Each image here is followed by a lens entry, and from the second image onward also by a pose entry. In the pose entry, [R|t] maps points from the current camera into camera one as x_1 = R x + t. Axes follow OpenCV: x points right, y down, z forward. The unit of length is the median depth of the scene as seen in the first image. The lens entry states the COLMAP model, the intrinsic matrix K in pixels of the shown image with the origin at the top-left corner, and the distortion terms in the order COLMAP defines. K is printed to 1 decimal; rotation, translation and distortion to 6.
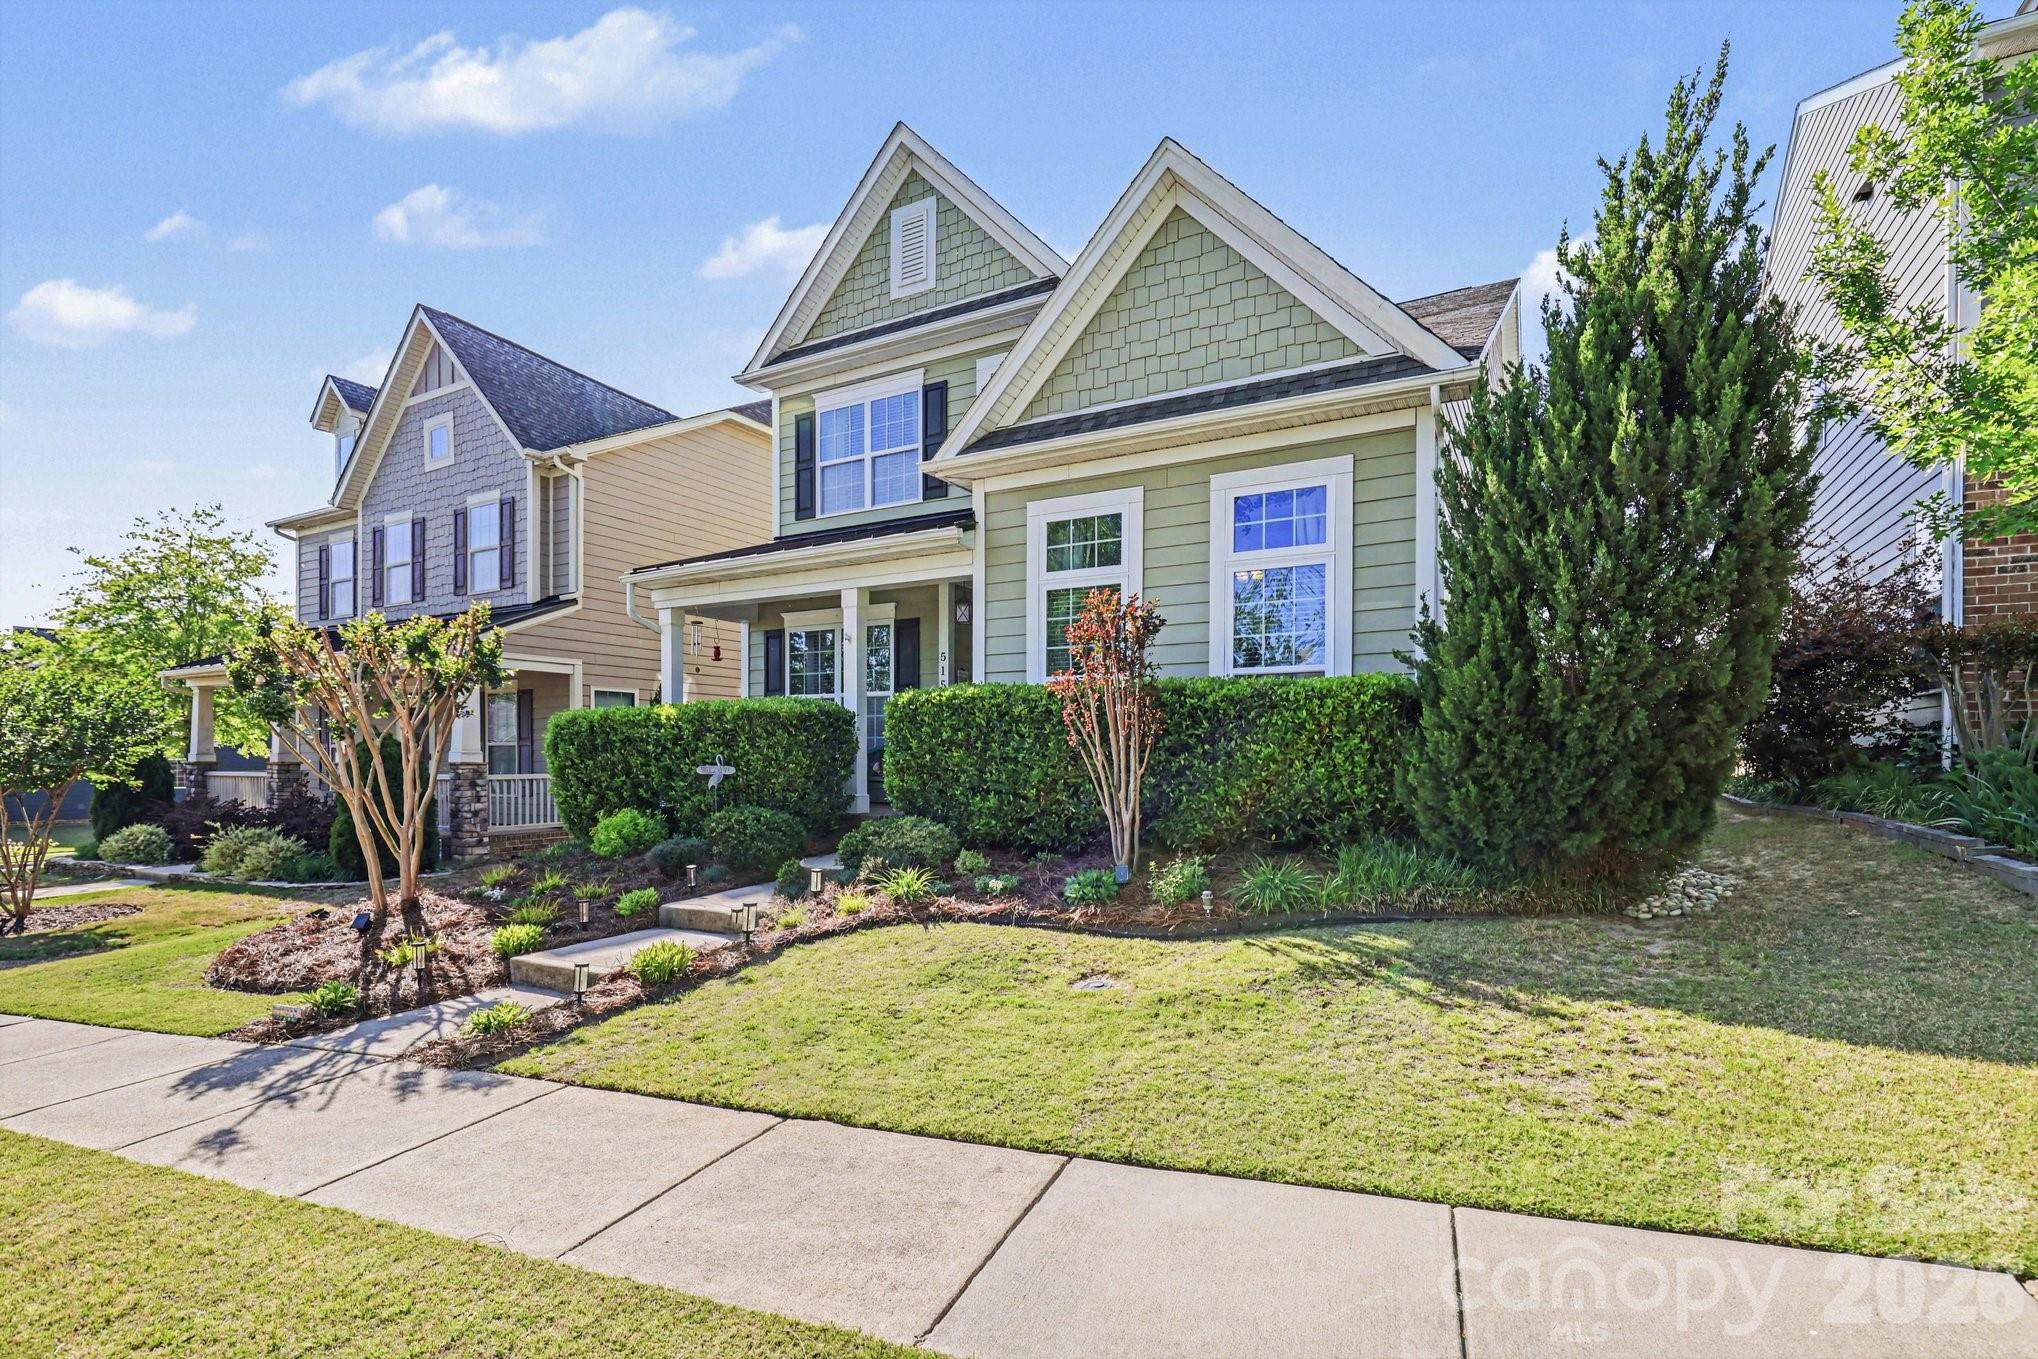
lens RADIAL K [[901.7, 0, 1082.8], [0, 901.7, 760.1], [0, 0, 1]] dist [-0.000302, -0.000173]
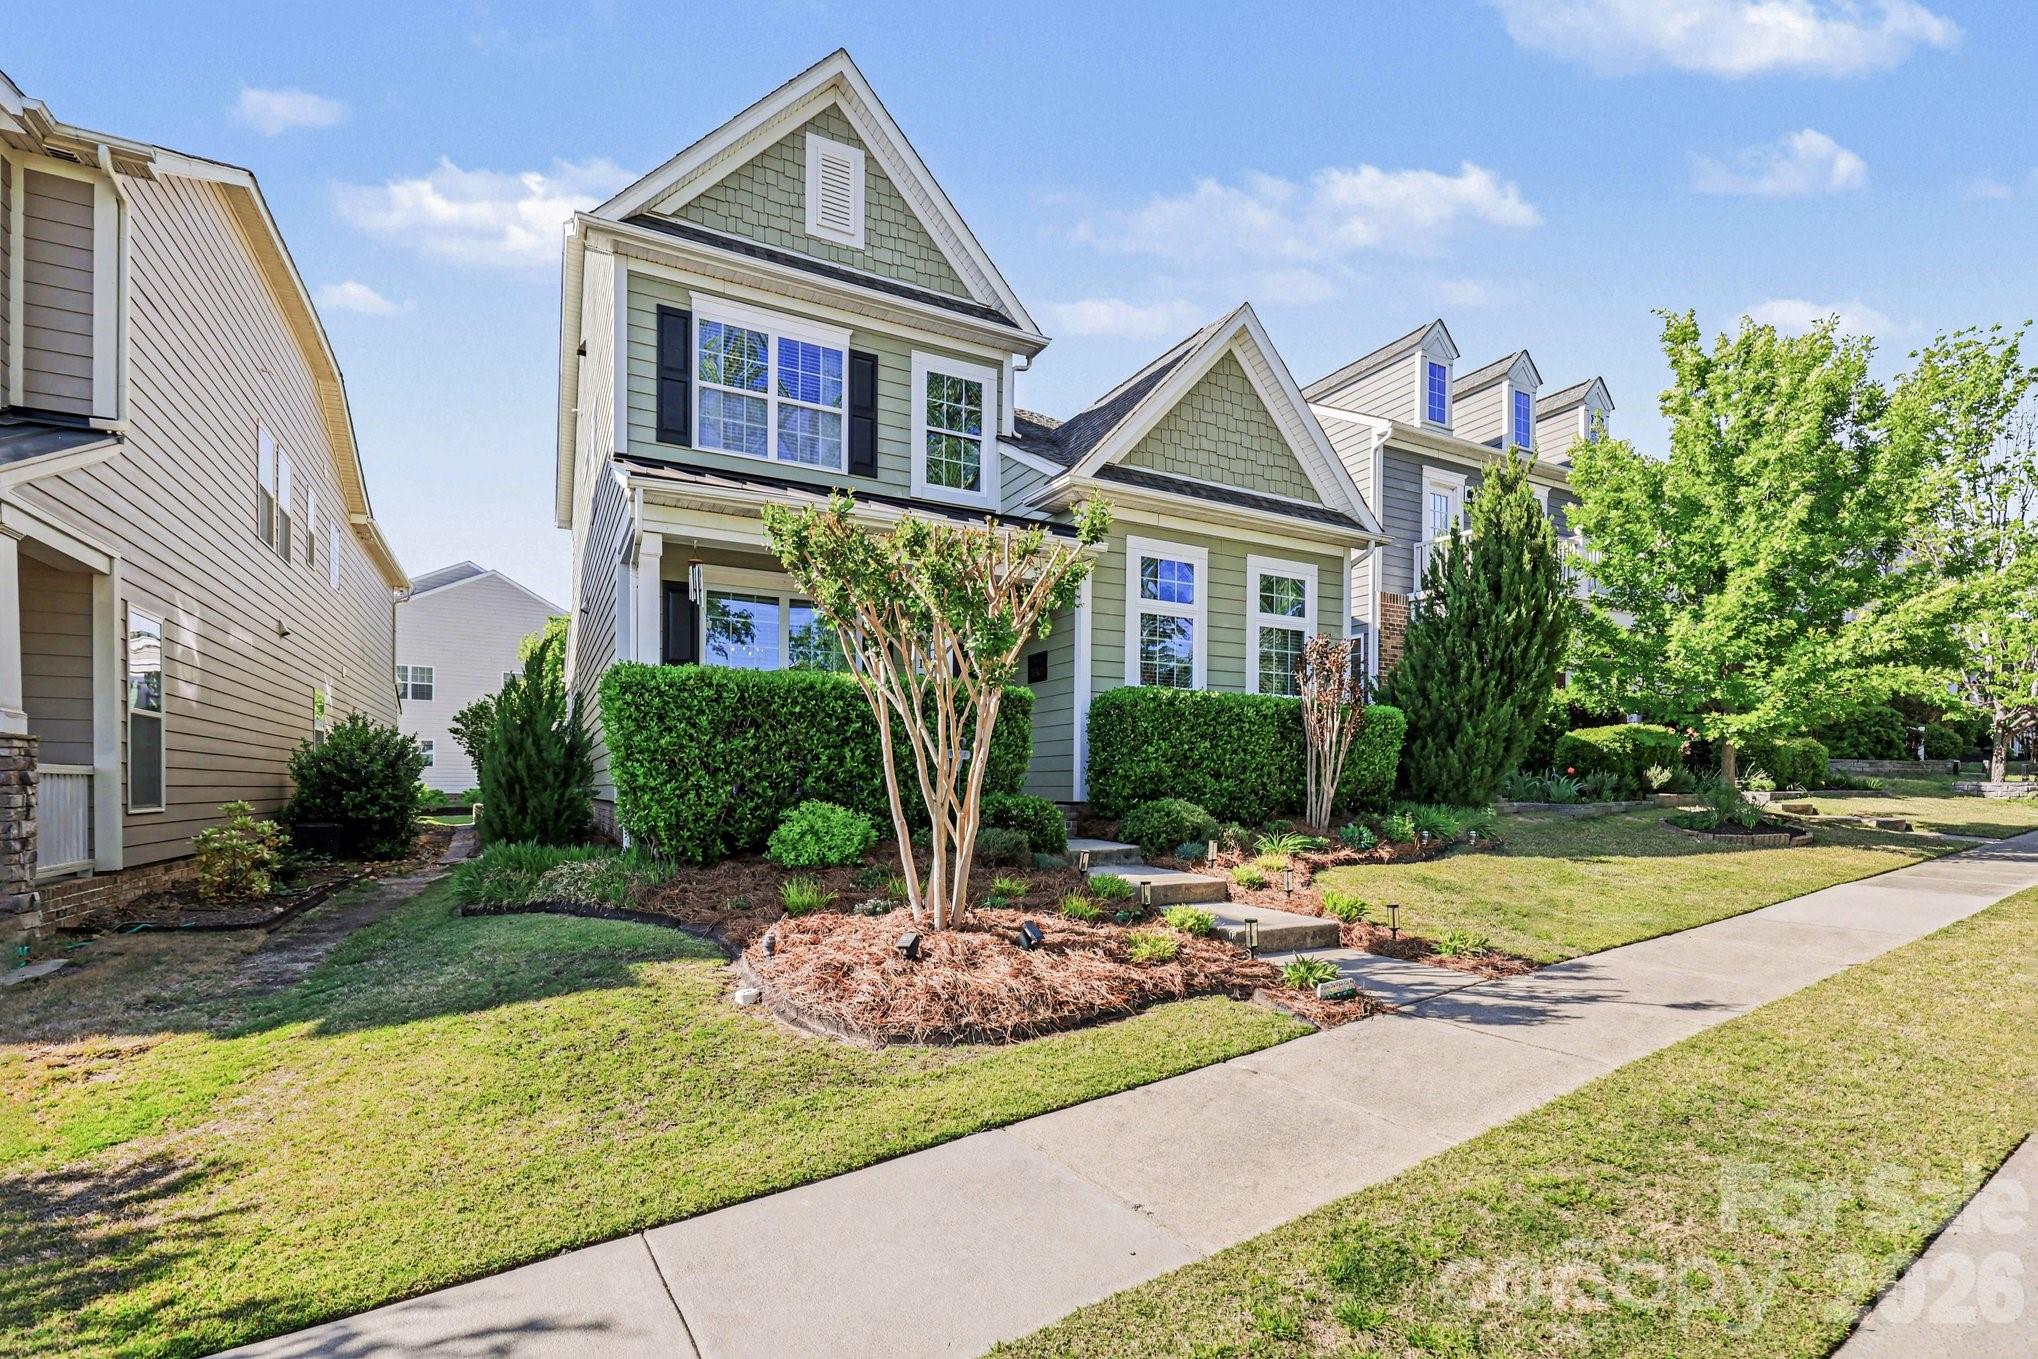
lens RADIAL K [[909.2, 0, 988.7], [0, 909.2, 790.8], [0, 0, 1]] dist [0.001079, 0.000195]
pose [[0.583682, -0.002142, 0.811979, -1.207154], [-0.000702, 0.999995, 0.003142, 0.047405], [-0.811982, -0.002405, 0.583678, 0.484174]]
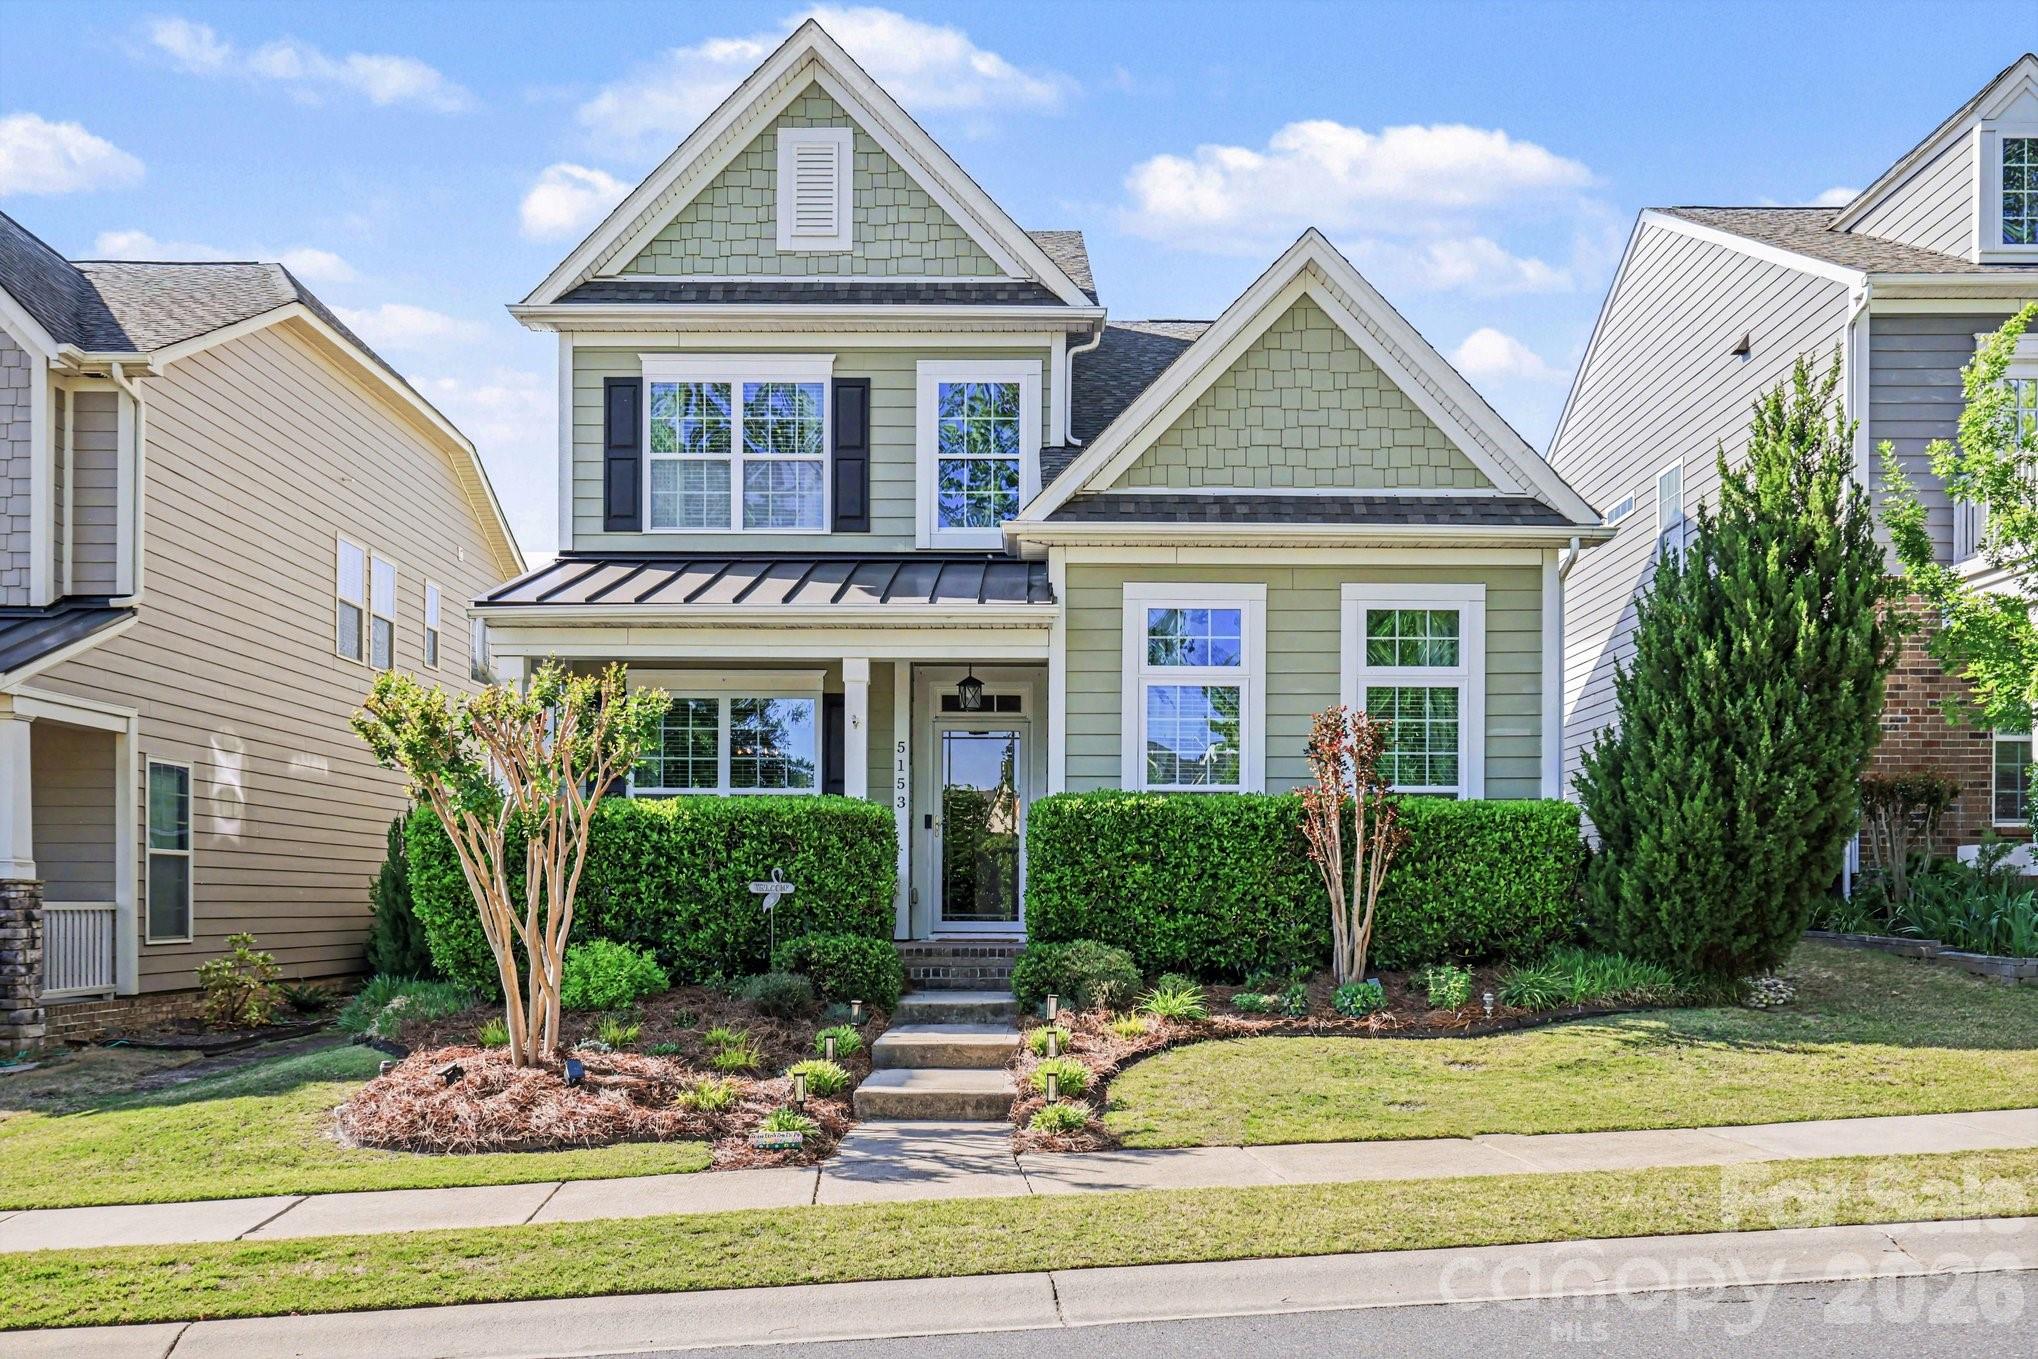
lens RADIAL K [[1623.3, 0, 1019.4], [0, 1623.3, 895.5], [0, 0, 1]] dist [0.003618, 0.005445]
pose [[0.888710, 0.005634, 0.458436, -0.924754], [-0.002683, 0.999971, -0.007088, 0.028924], [-0.458463, 0.005069, 0.888699, -0.366730]]
